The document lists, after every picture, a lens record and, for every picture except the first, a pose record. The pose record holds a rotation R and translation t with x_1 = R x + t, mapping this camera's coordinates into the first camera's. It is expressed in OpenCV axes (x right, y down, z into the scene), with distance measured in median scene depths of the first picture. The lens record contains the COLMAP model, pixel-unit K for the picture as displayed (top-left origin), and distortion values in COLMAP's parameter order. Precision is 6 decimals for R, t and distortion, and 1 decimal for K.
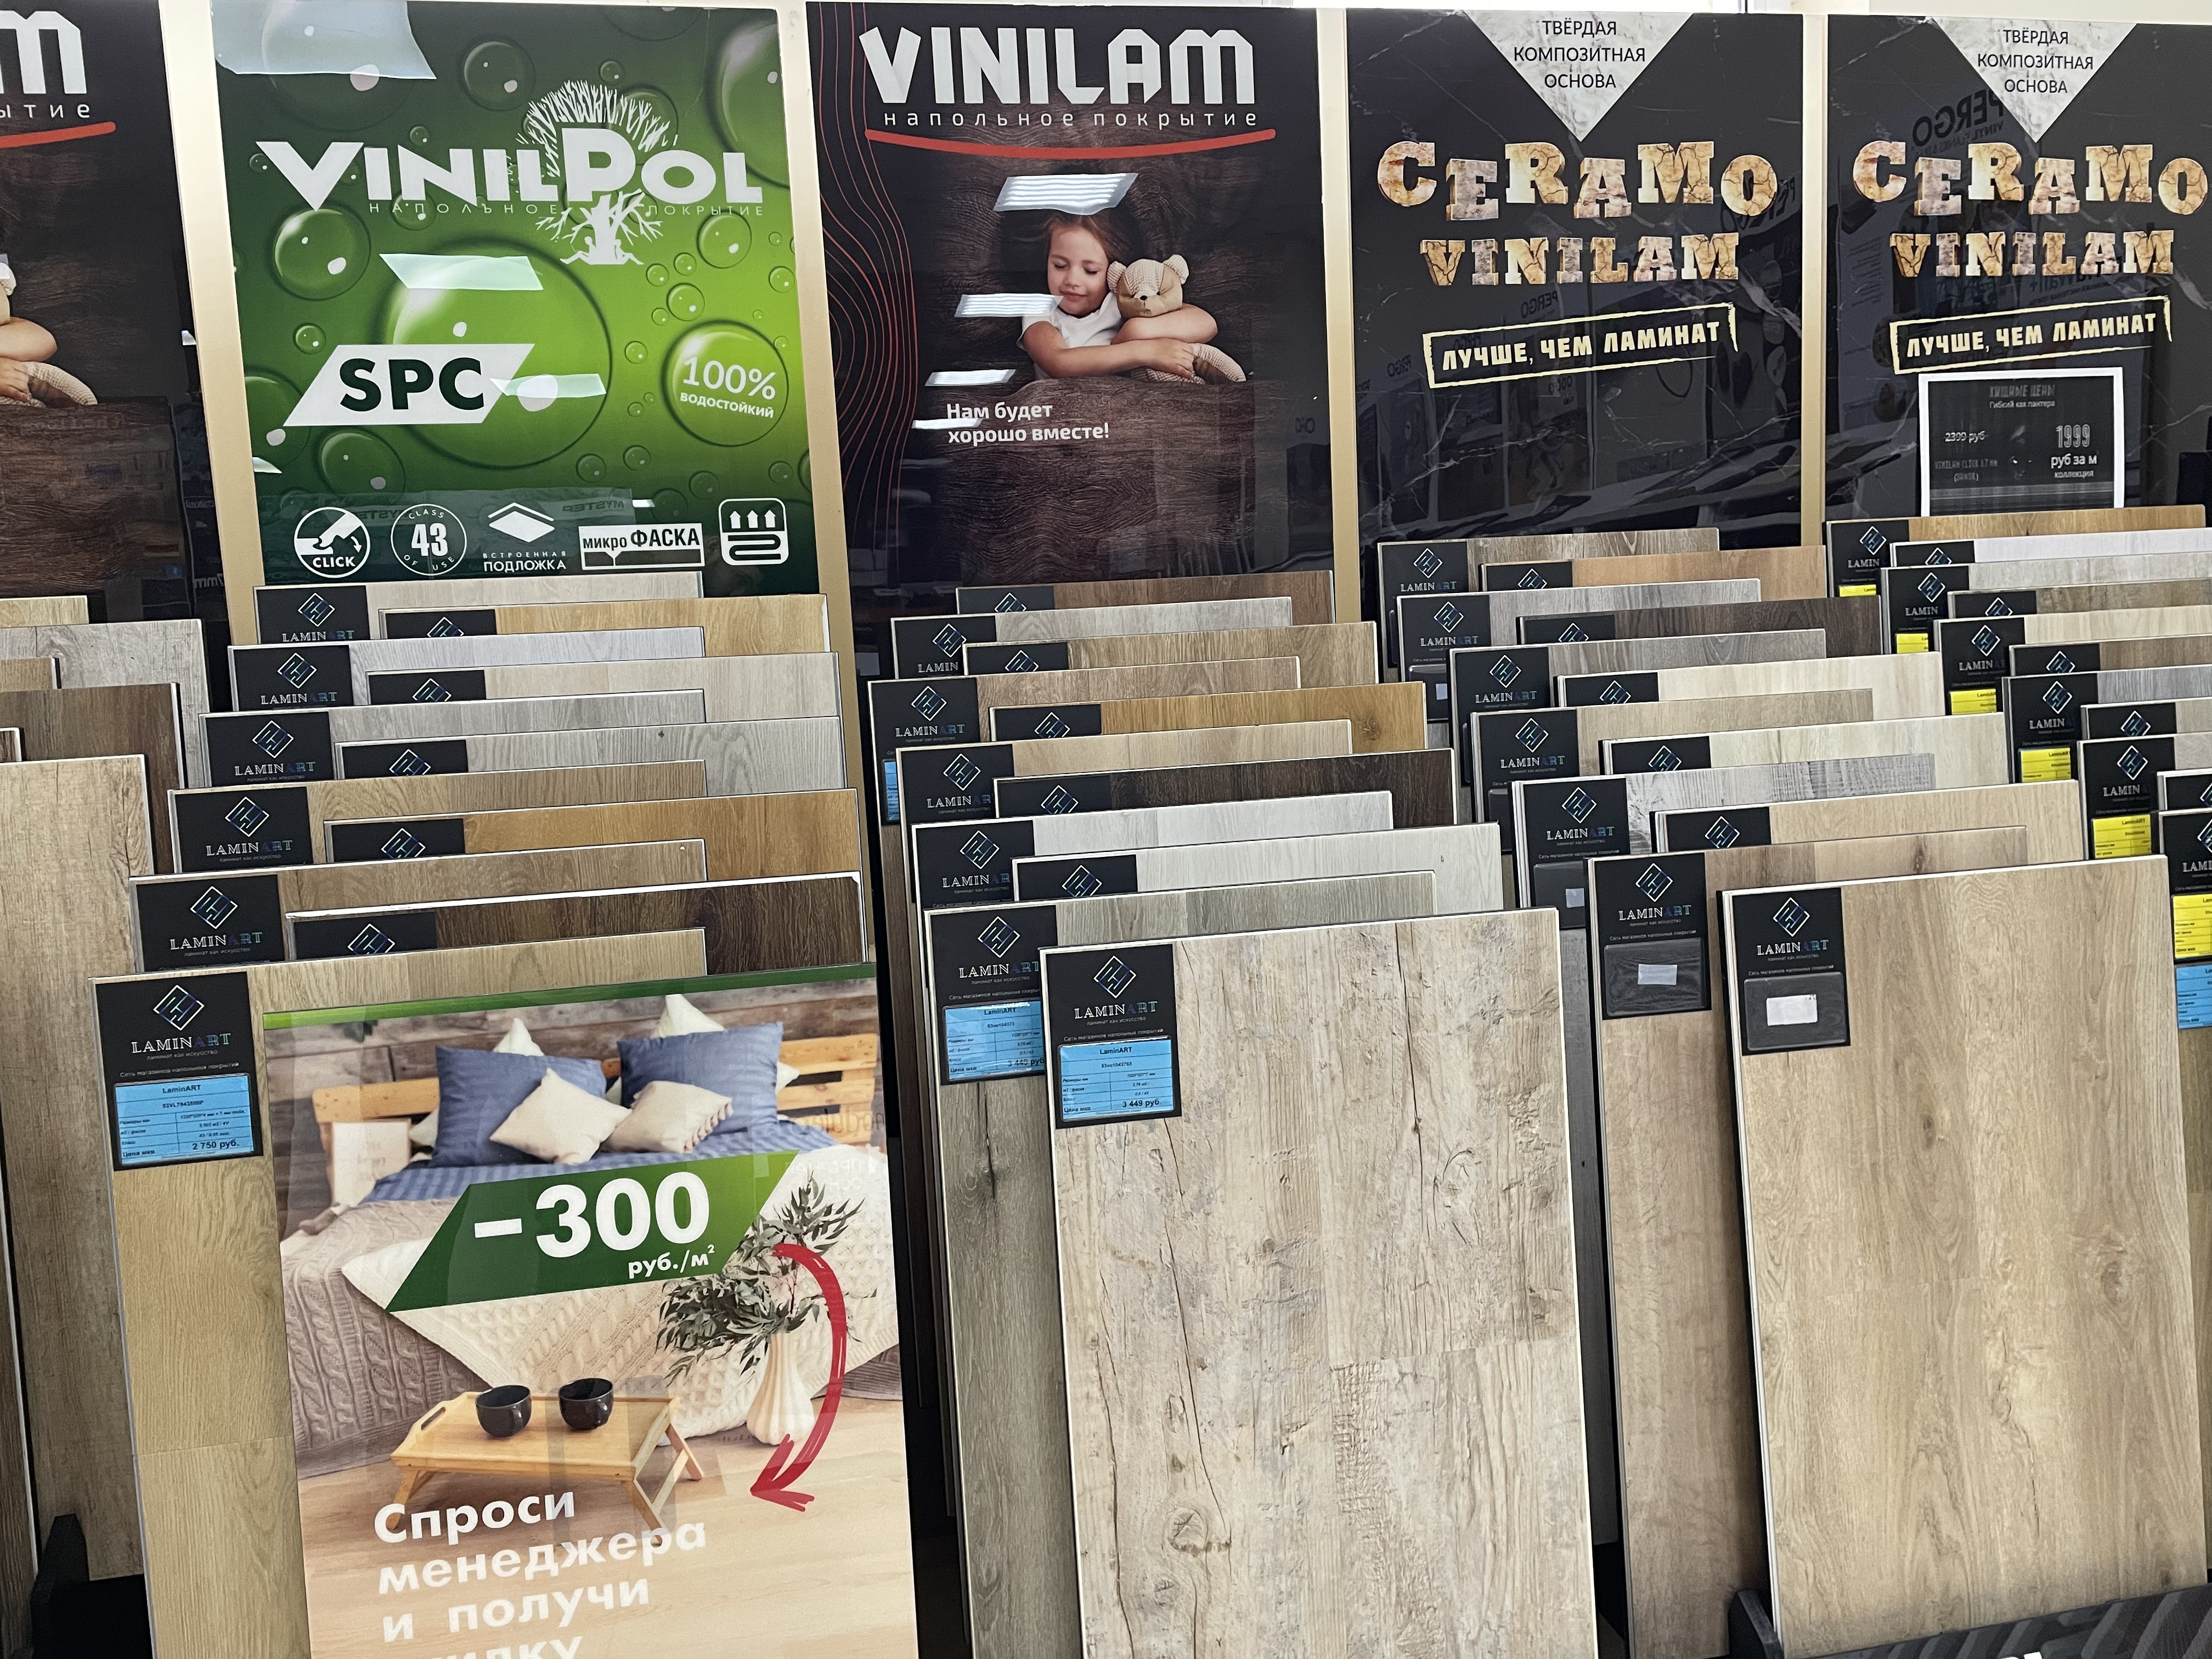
lens RADIAL K [[1702.7, 0, 1099.7], [0, 1702.7, 829.5], [0, 0, 1]] dist [0.045980, -0.048772]
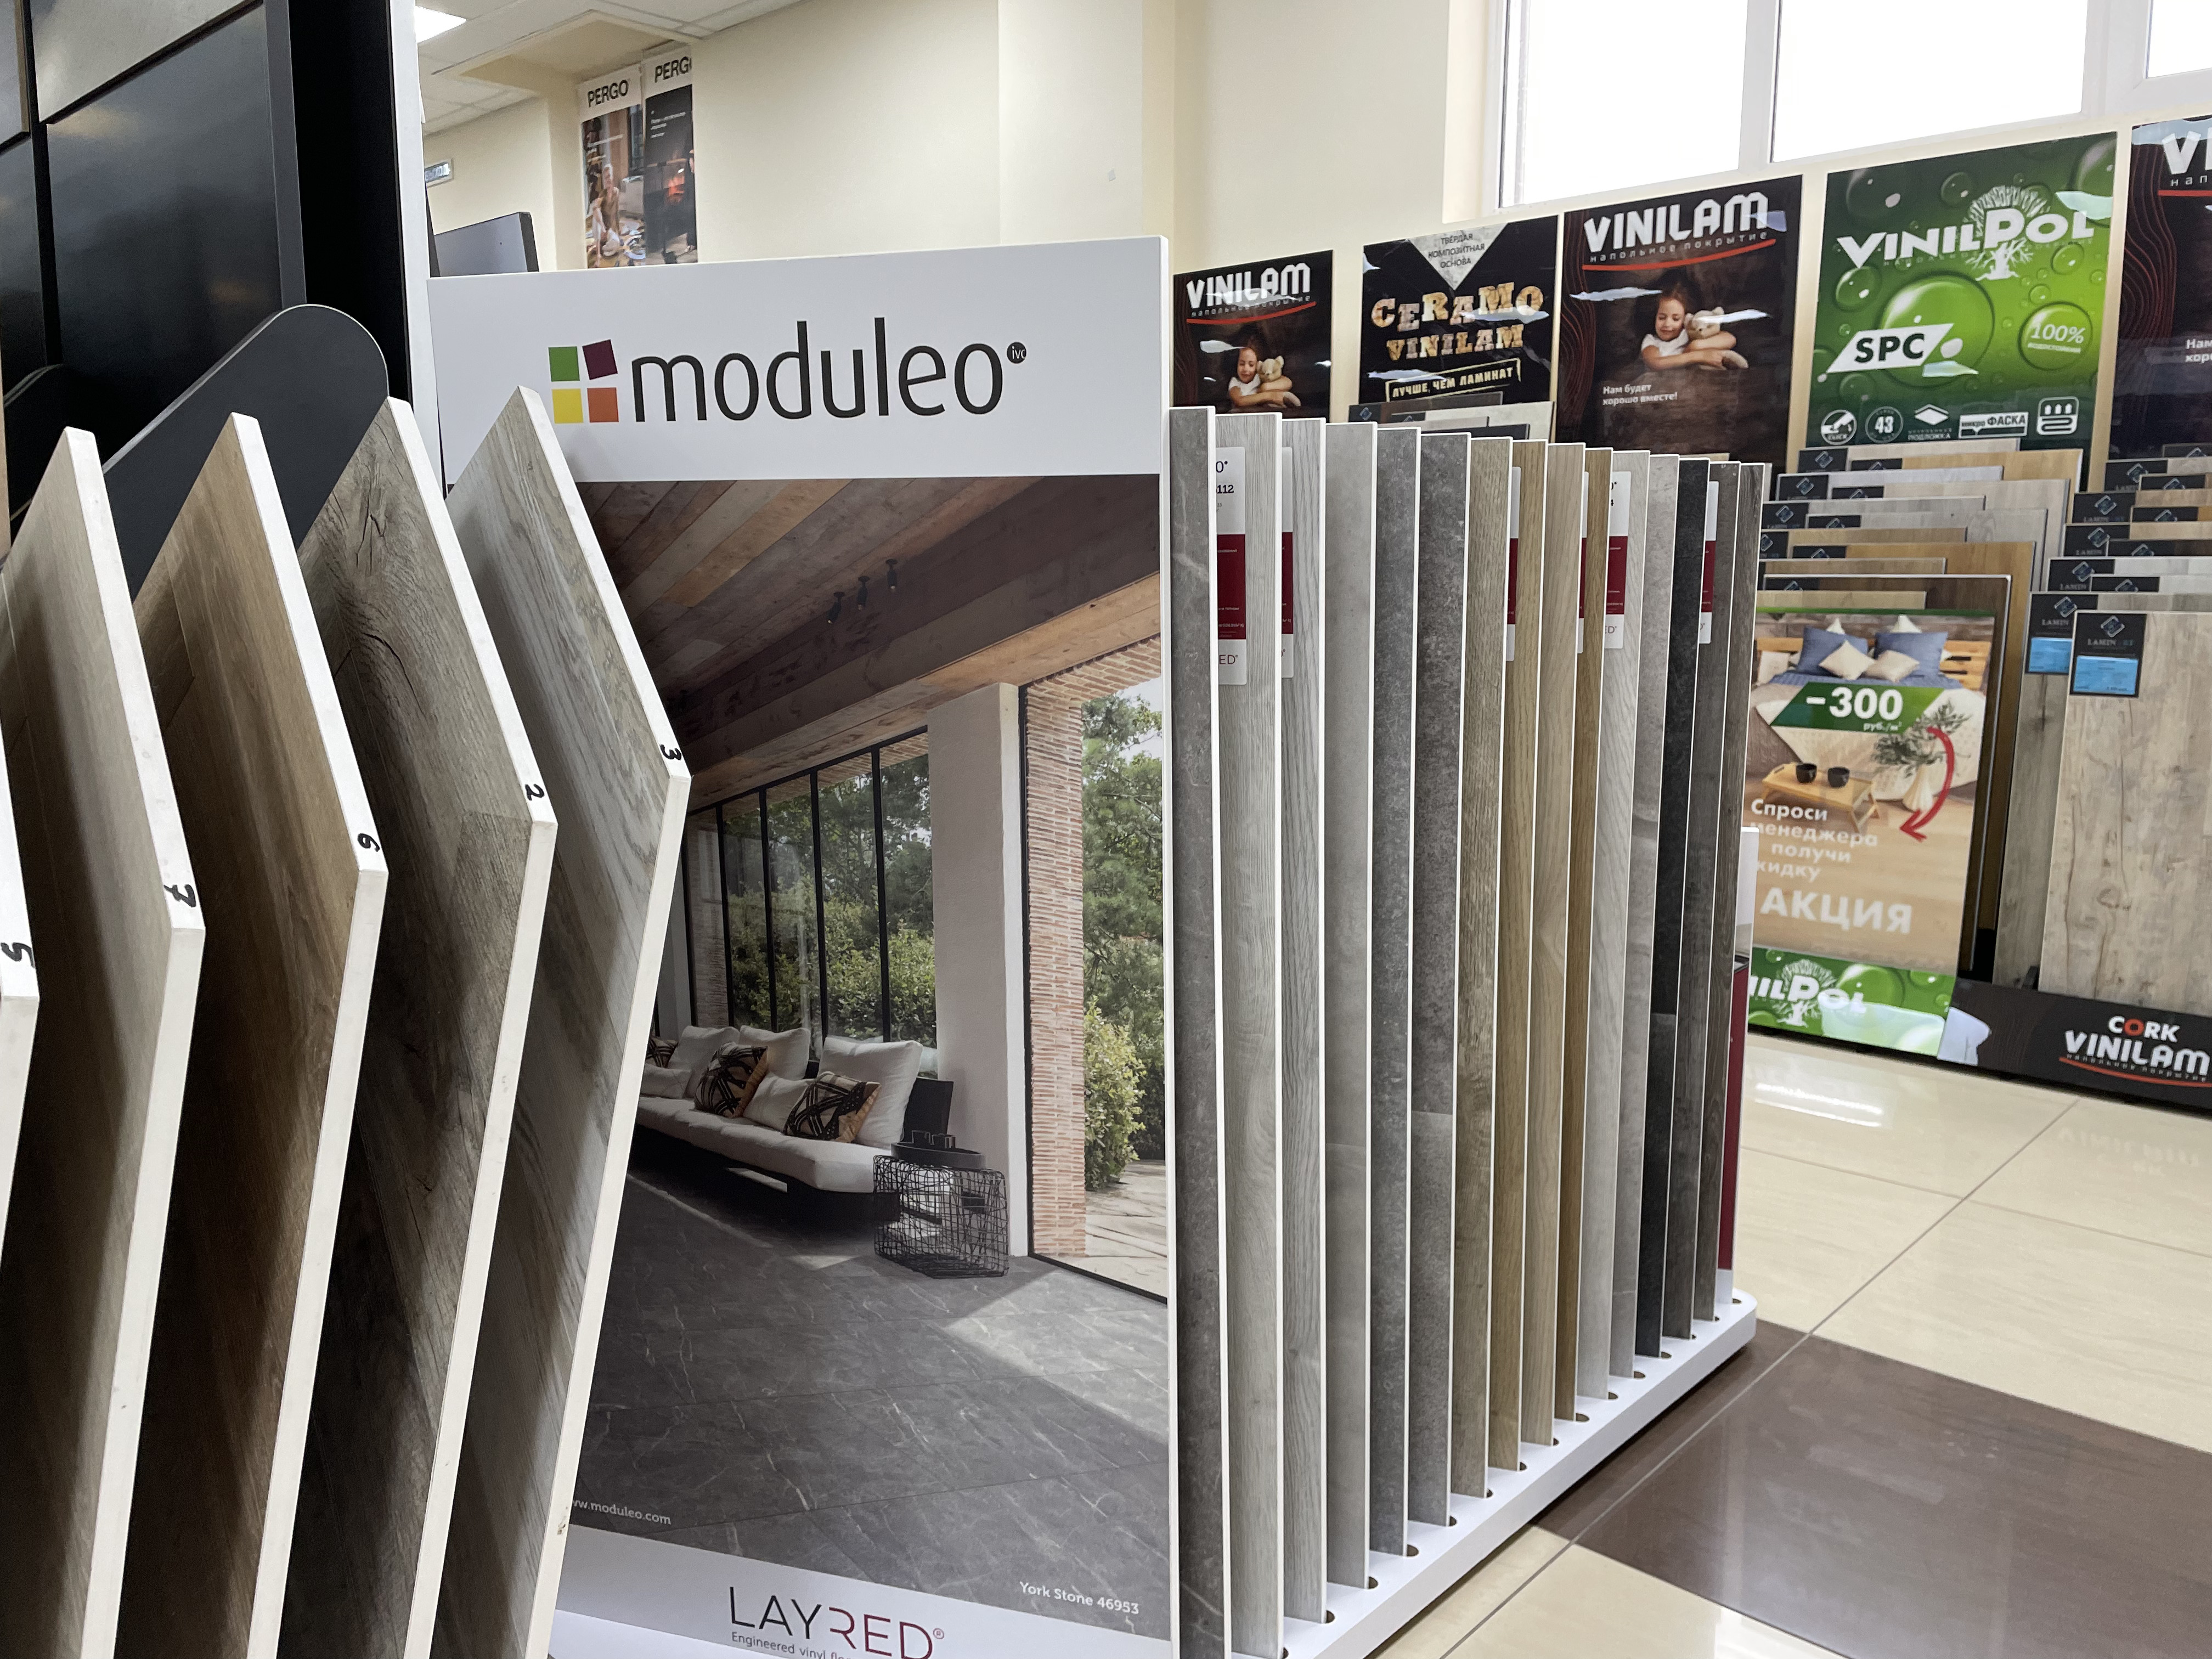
lens RADIAL K [[1702.7, 0, 1100.2], [0, 1702.7, 824.3], [0, 0, 1]] dist [0.045980, -0.048772]
pose [[0.593431, 0.167918, -0.787174, 0.962549], [-0.120767, 0.985500, 0.119182, 0.220070], [0.795773, 0.024338, 0.605106, -1.259123]]
